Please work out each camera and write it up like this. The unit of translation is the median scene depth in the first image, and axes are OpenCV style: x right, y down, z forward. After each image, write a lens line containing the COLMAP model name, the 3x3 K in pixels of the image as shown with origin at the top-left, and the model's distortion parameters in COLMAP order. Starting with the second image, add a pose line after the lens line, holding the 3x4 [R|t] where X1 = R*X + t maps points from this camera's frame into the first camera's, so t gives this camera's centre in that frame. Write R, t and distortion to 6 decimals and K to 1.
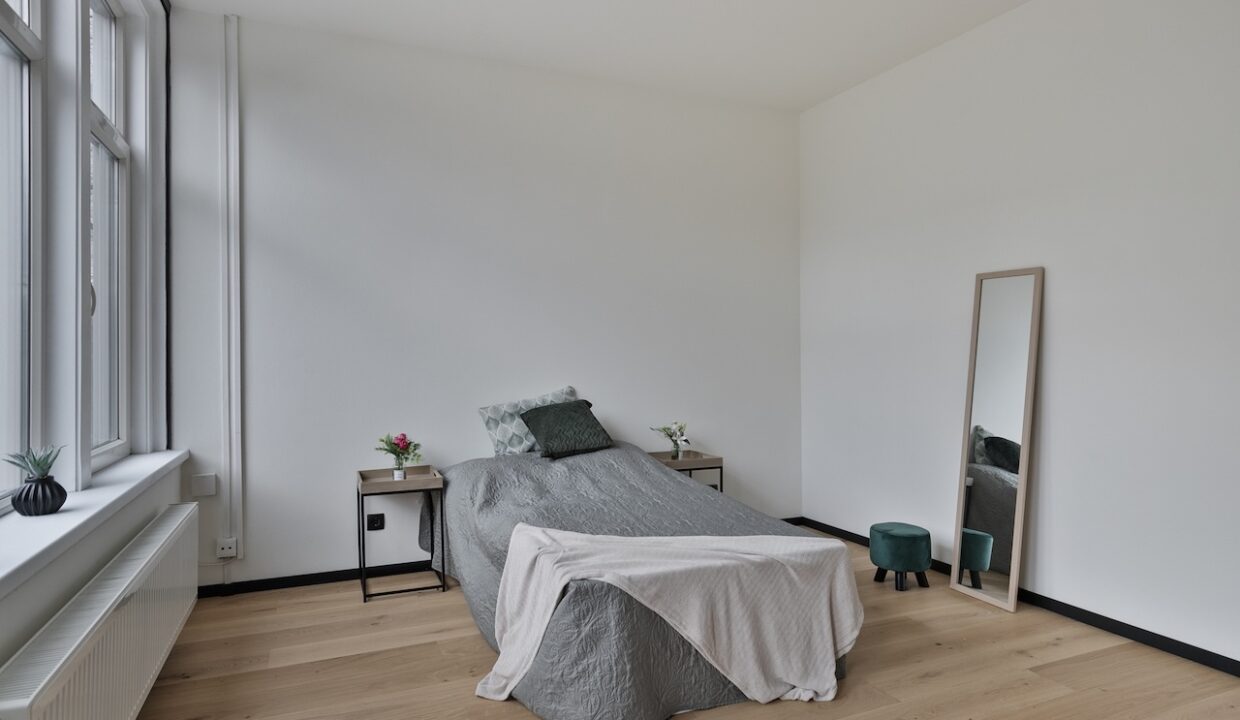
lens RADIAL K [[706.1, 0, 620.5], [0, 706.1, 353.9], [0, 0, 1]] dist [-0.001561, 0.000838]
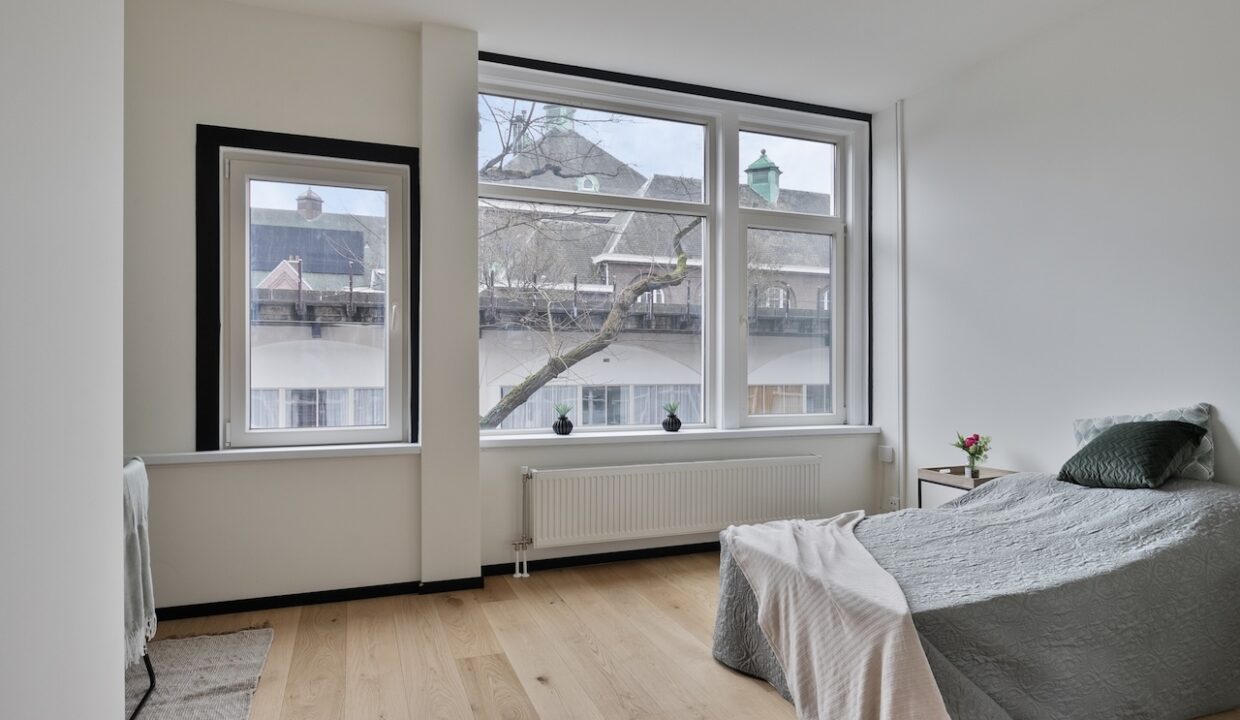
lens RADIAL K [[706.1, 0, 620.5], [0, 706.1, 353.9], [0, 0, 1]] dist [-0.001561, 0.000838]
pose [[-0.042572, -0.009021, -0.999053, 1.130215], [0.000225, 0.999959, -0.009038, 0.005240], [0.999093, -0.000609, -0.042568, 0.772134]]
